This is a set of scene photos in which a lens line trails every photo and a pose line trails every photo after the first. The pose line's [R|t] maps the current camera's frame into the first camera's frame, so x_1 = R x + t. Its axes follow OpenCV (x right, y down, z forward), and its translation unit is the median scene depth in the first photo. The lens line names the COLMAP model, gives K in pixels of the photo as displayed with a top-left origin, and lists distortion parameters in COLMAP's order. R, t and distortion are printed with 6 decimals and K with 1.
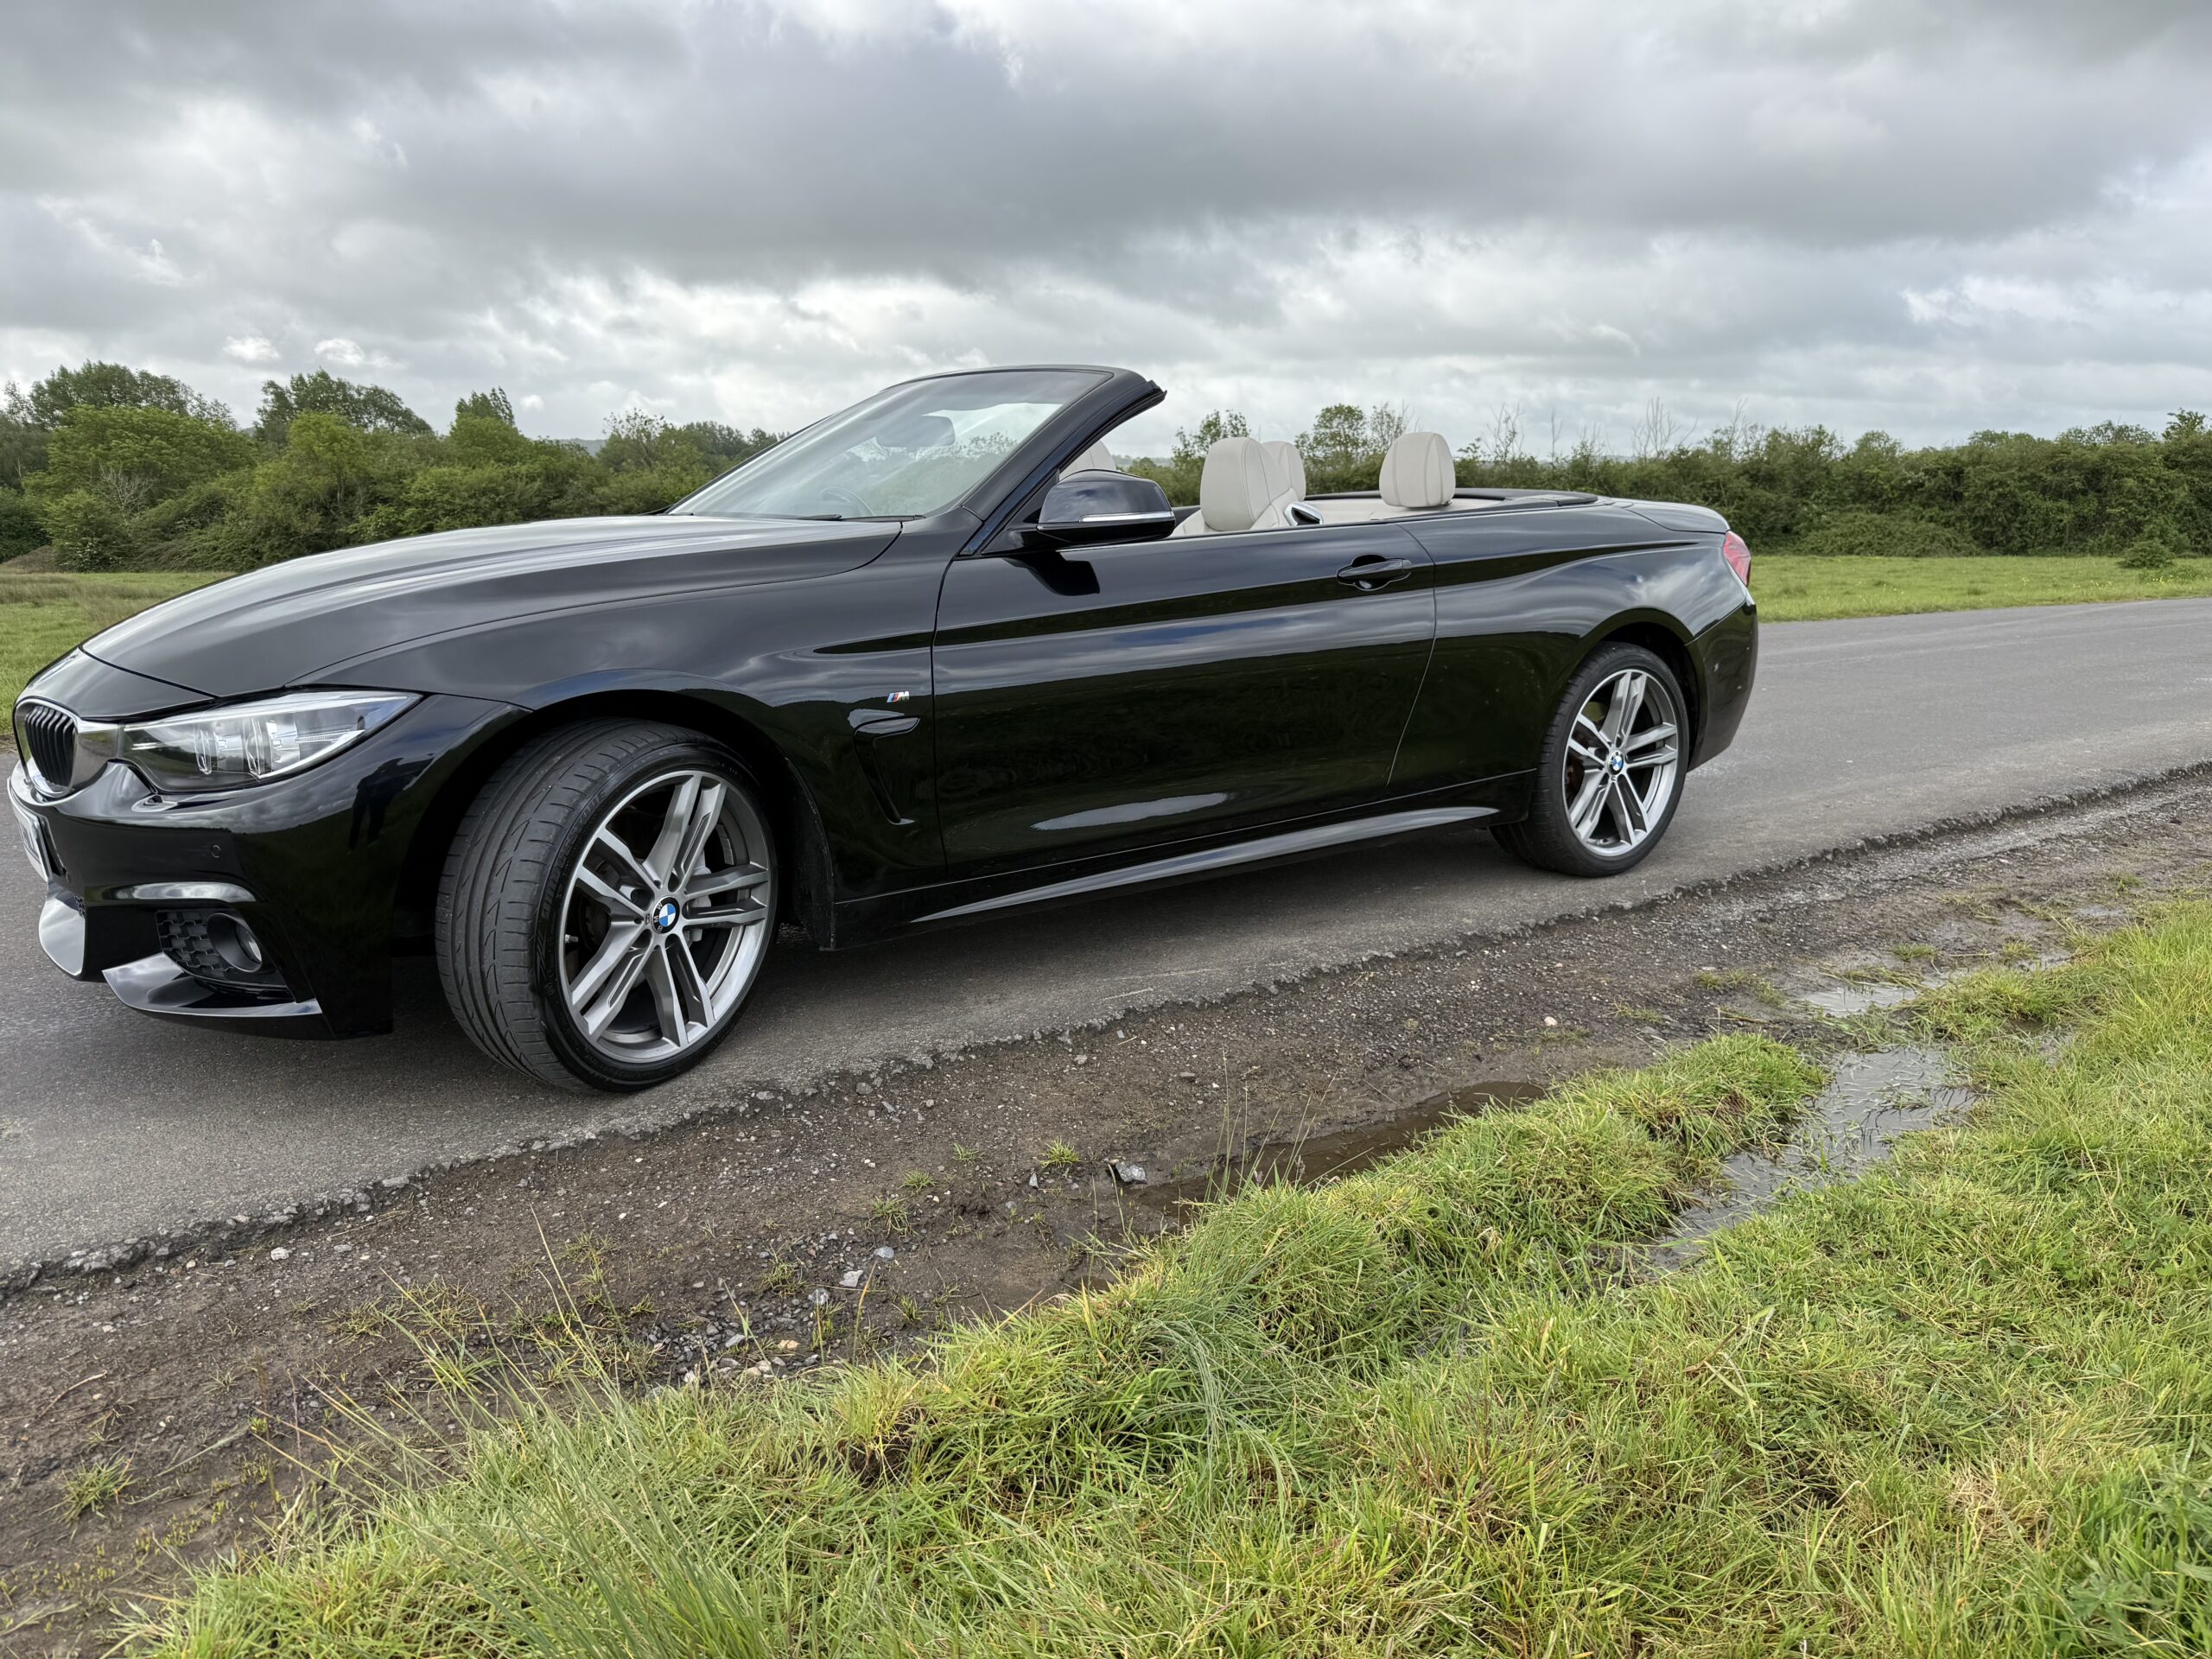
lens RADIAL K [[1579.2, 0, 1117.5], [0, 1579.2, 855.7], [0, 0, 1]] dist [0.073190, -0.091373]
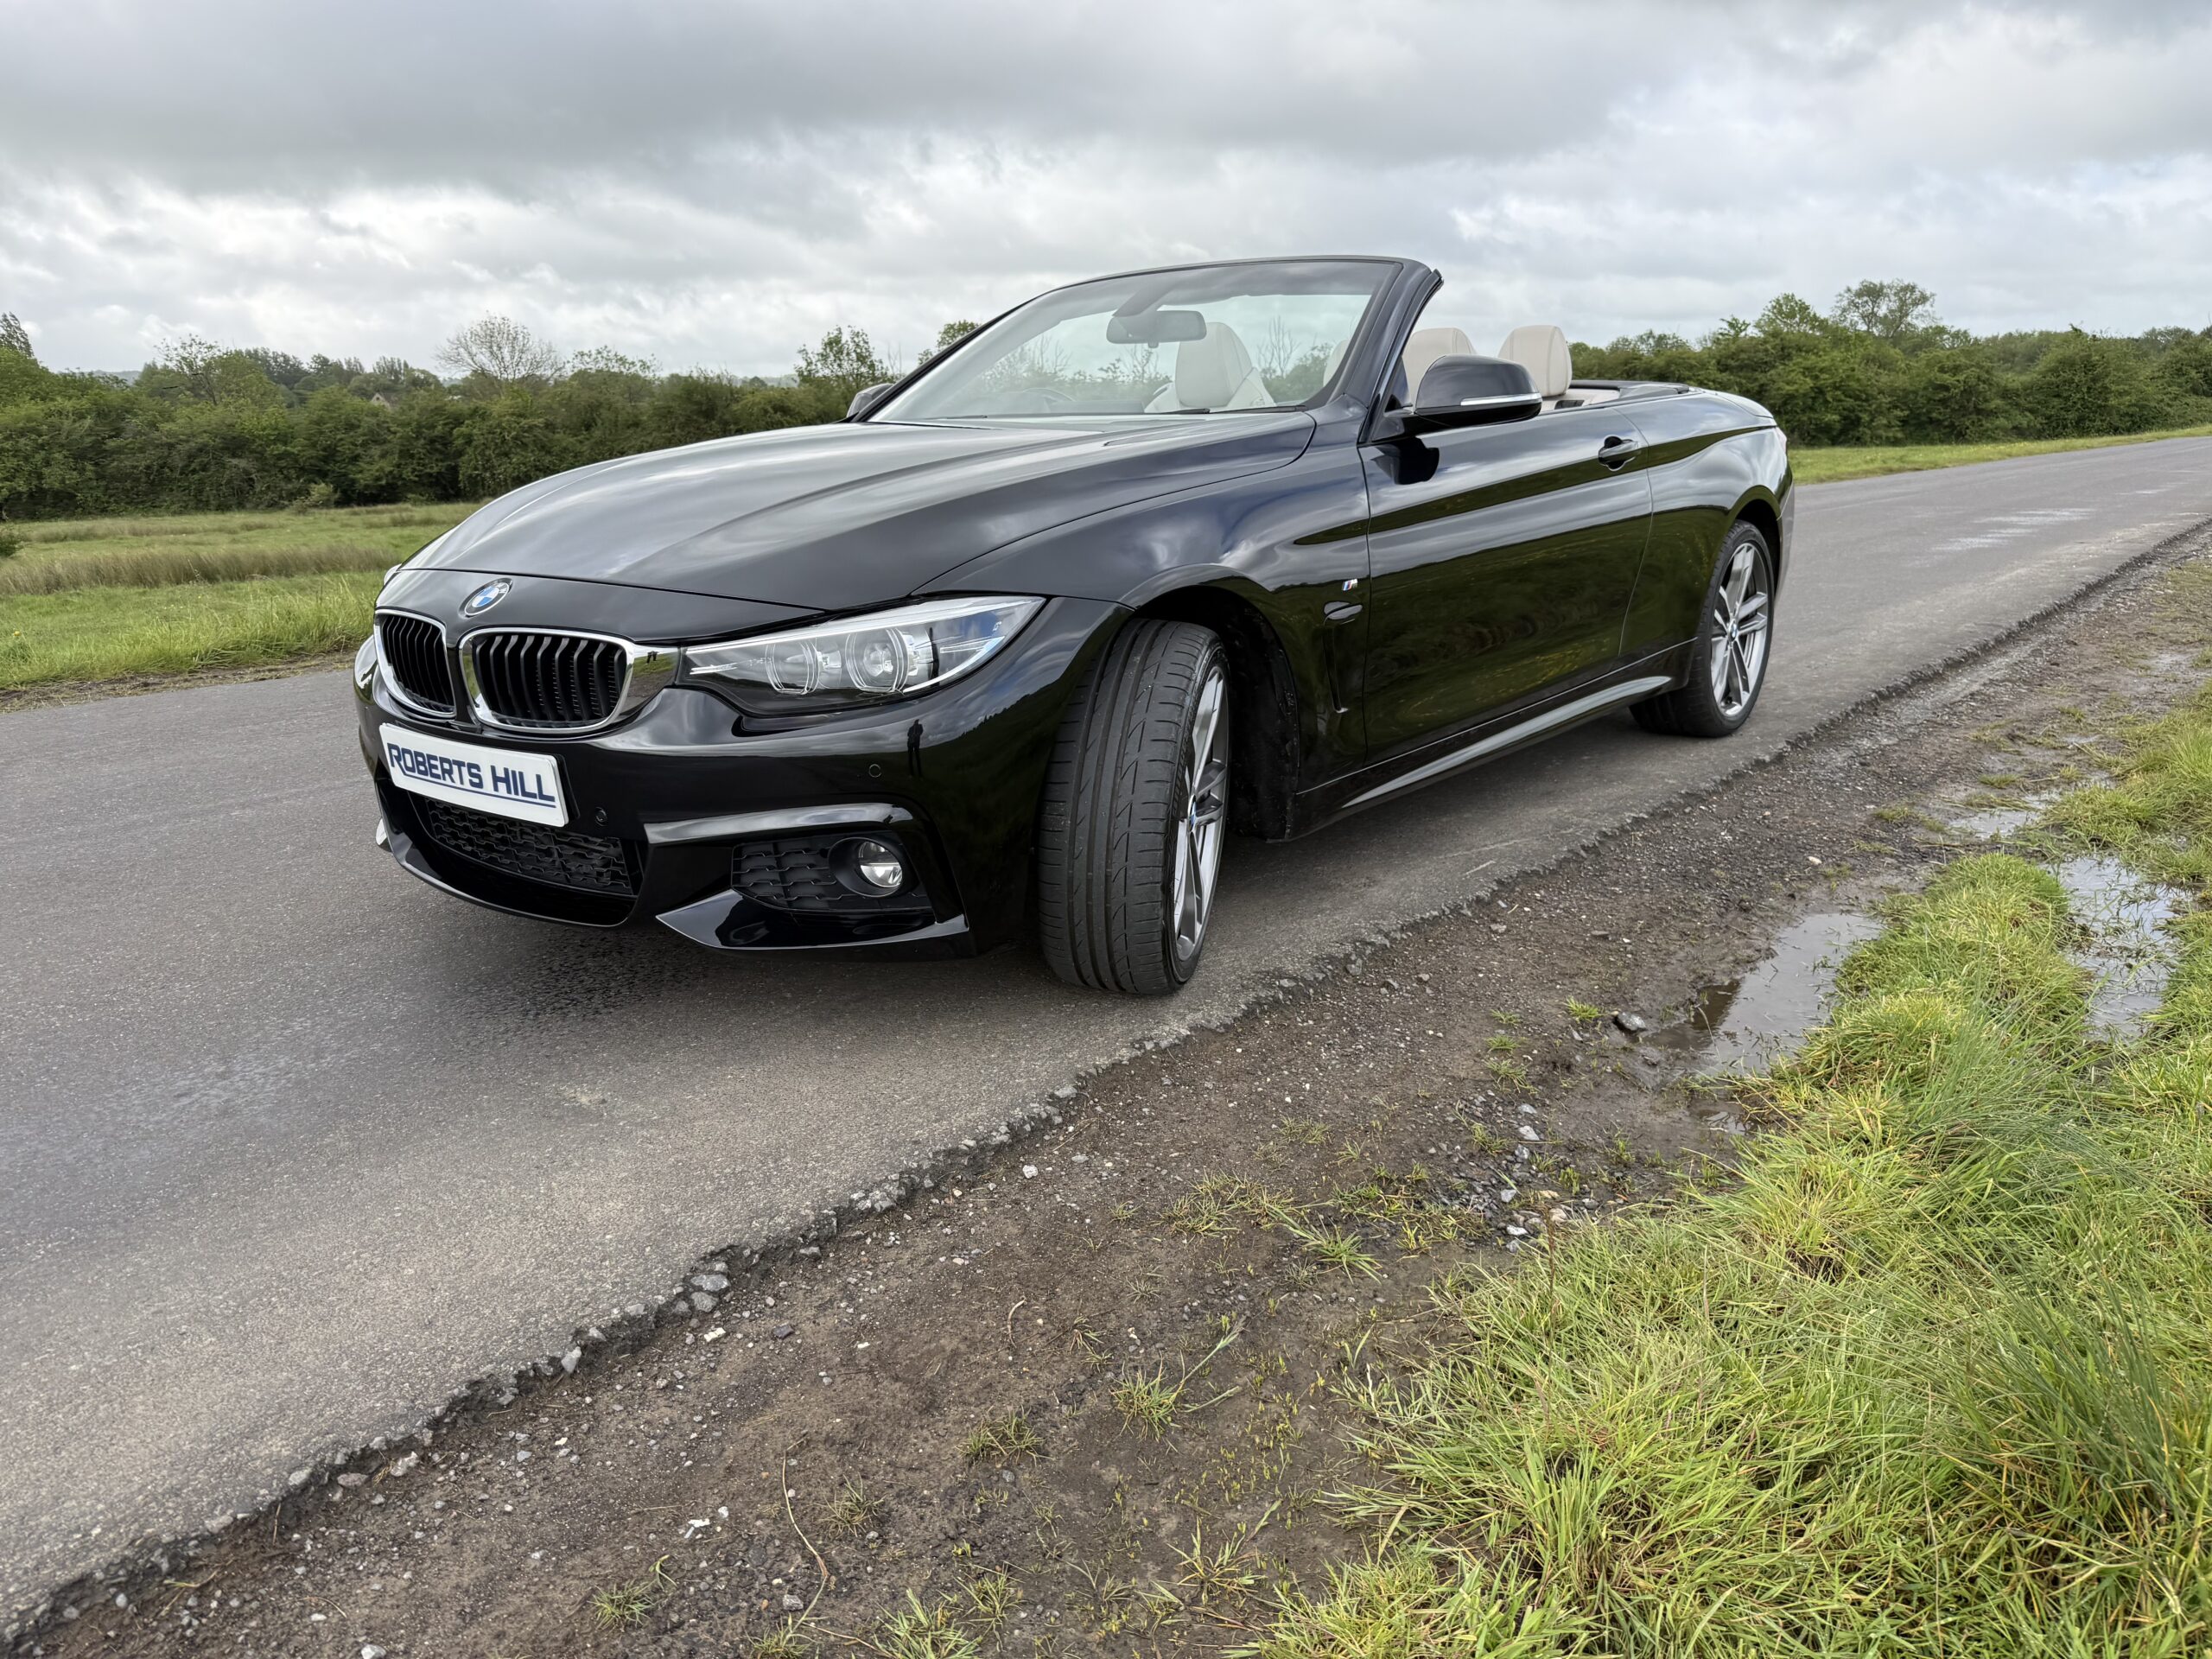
lens RADIAL K [[1590.6, 0, 1102.0], [0, 1590.6, 839.4], [0, 0, 1]] dist [0.042882, -0.034699]
pose [[0.973055, -0.082495, 0.215309, -0.350140], [0.074759, 0.996237, 0.043844, 0.003620], [-0.218116, -0.026567, 0.975561, 0.022777]]
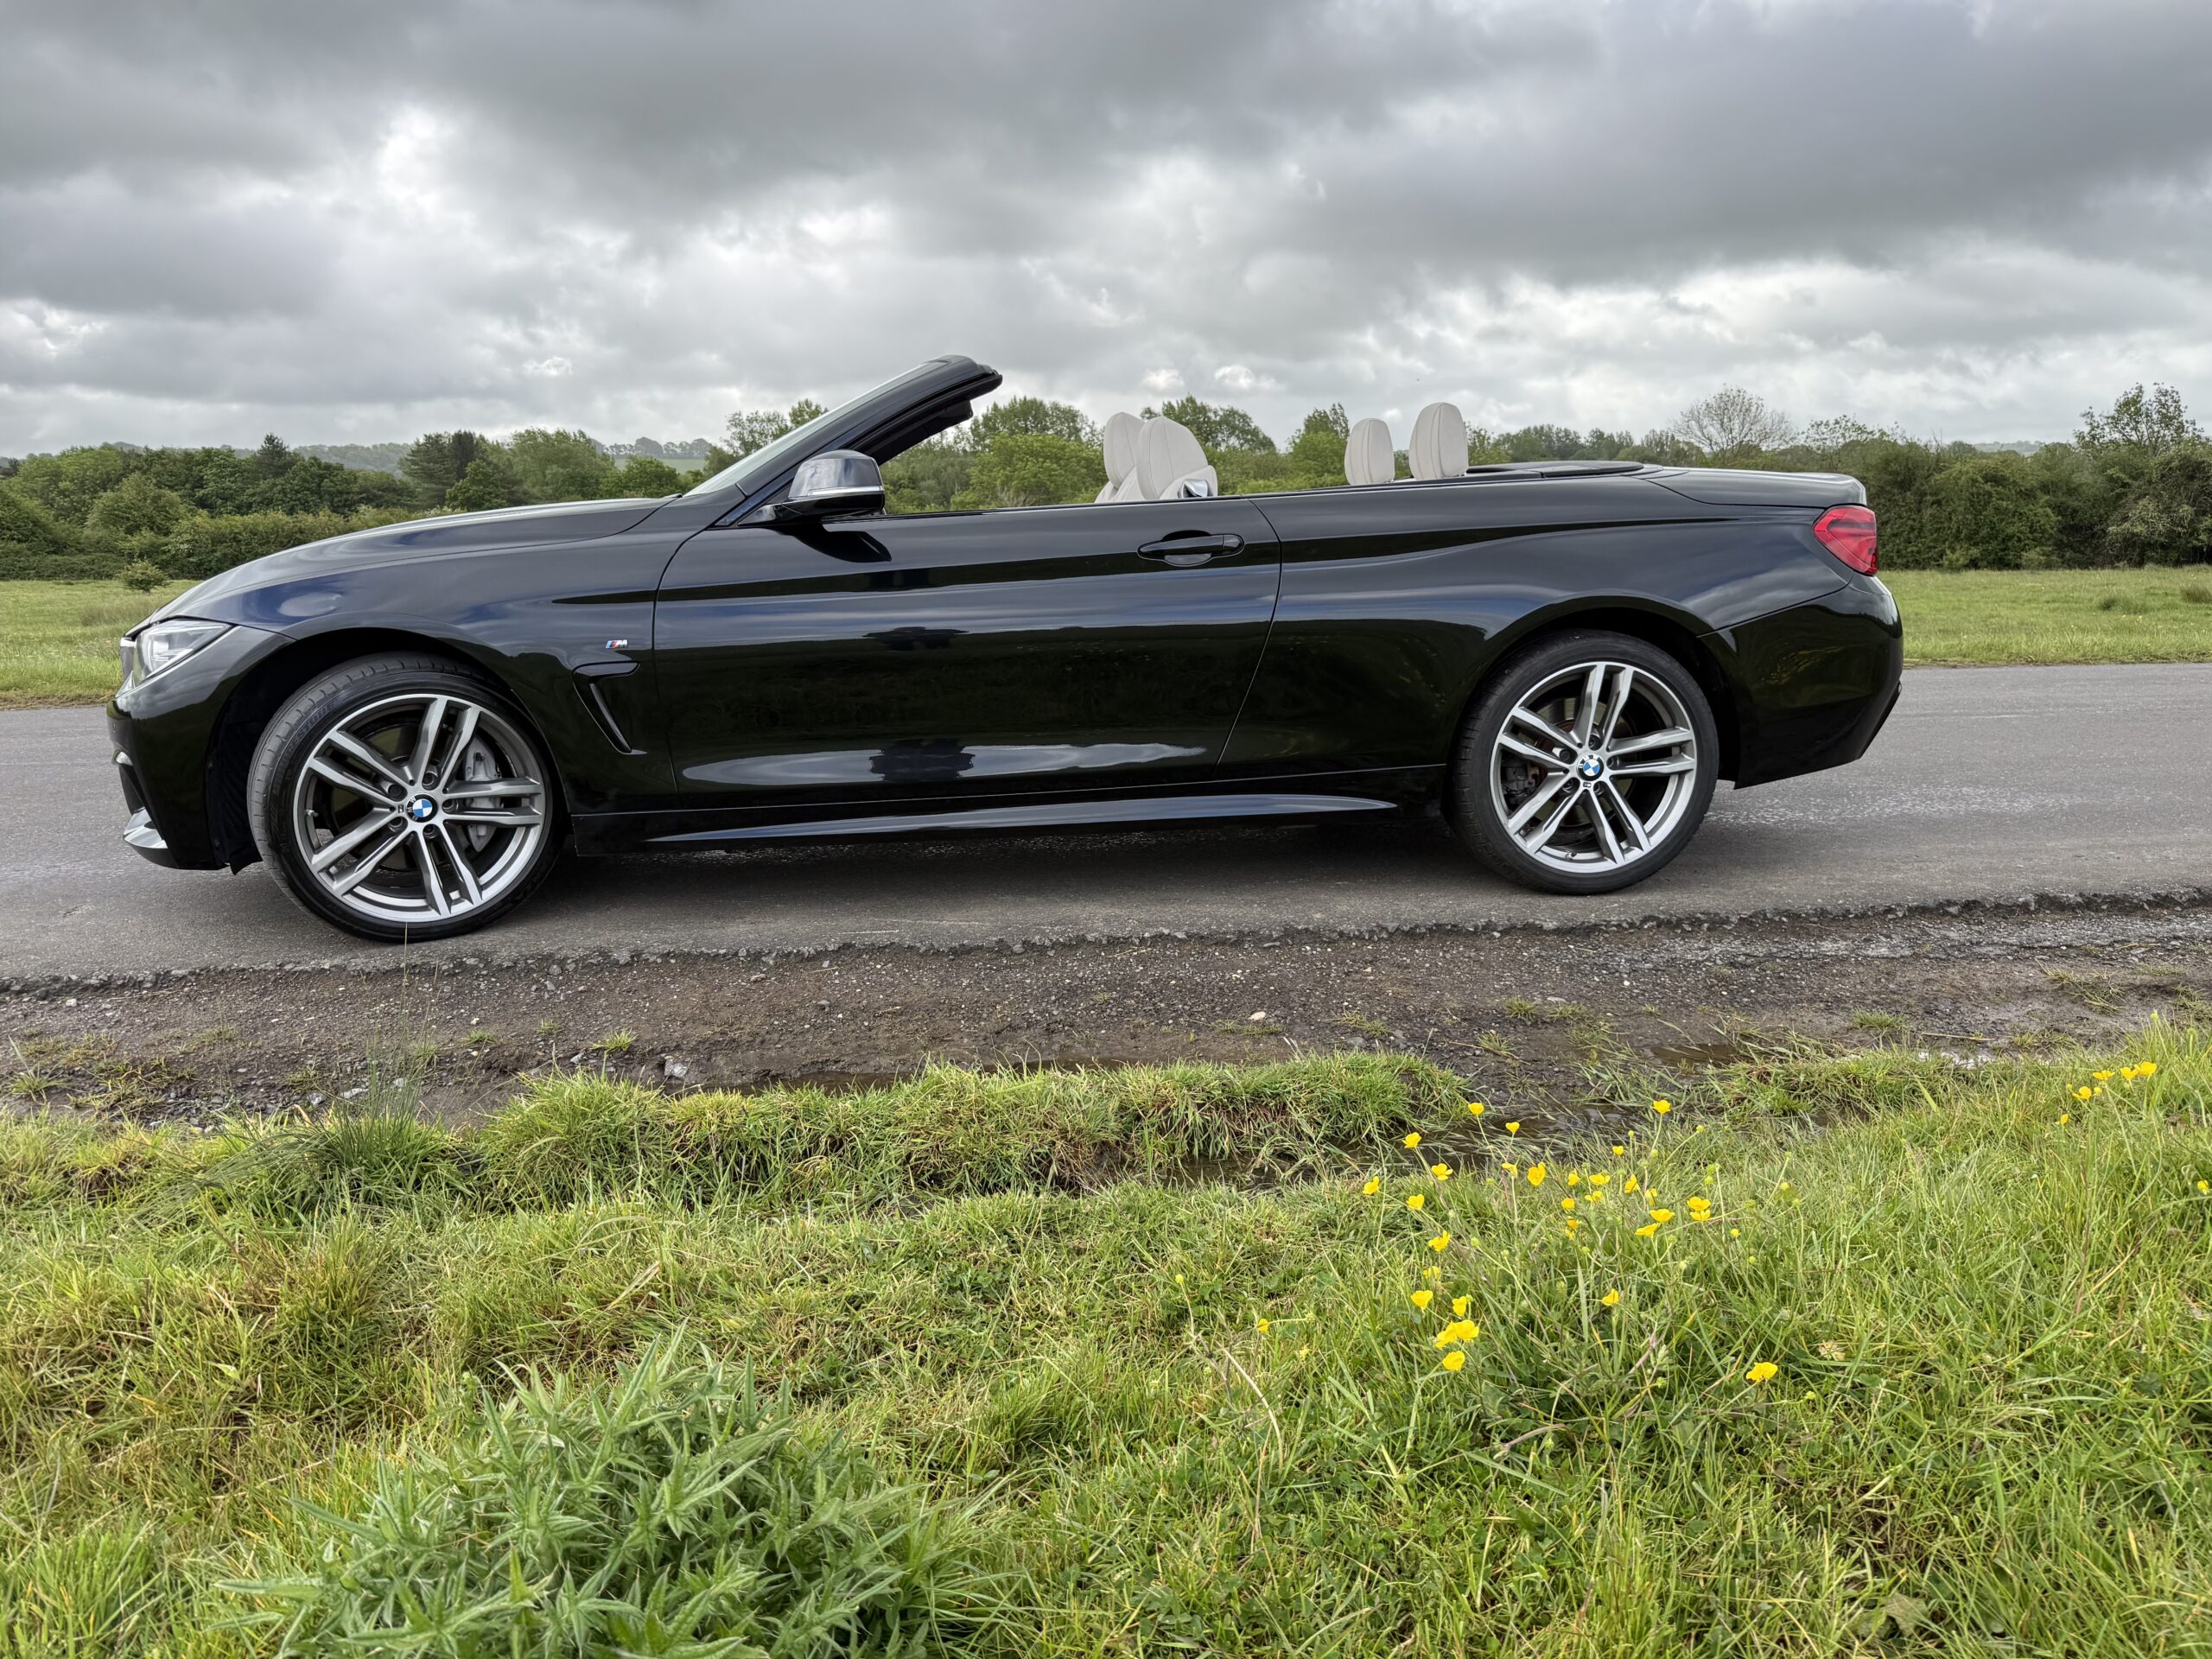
lens RADIAL K [[1620.0, 0, 1096.2], [0, 1620.0, 829.5], [0, 0, 1]] dist [0.050348, -0.091171]
pose [[0.867599, 0.083997, -0.490119, 0.517174], [-0.095501, 0.995428, 0.001544, 0.000727], [0.488008, 0.045467, 0.871654, 0.081155]]
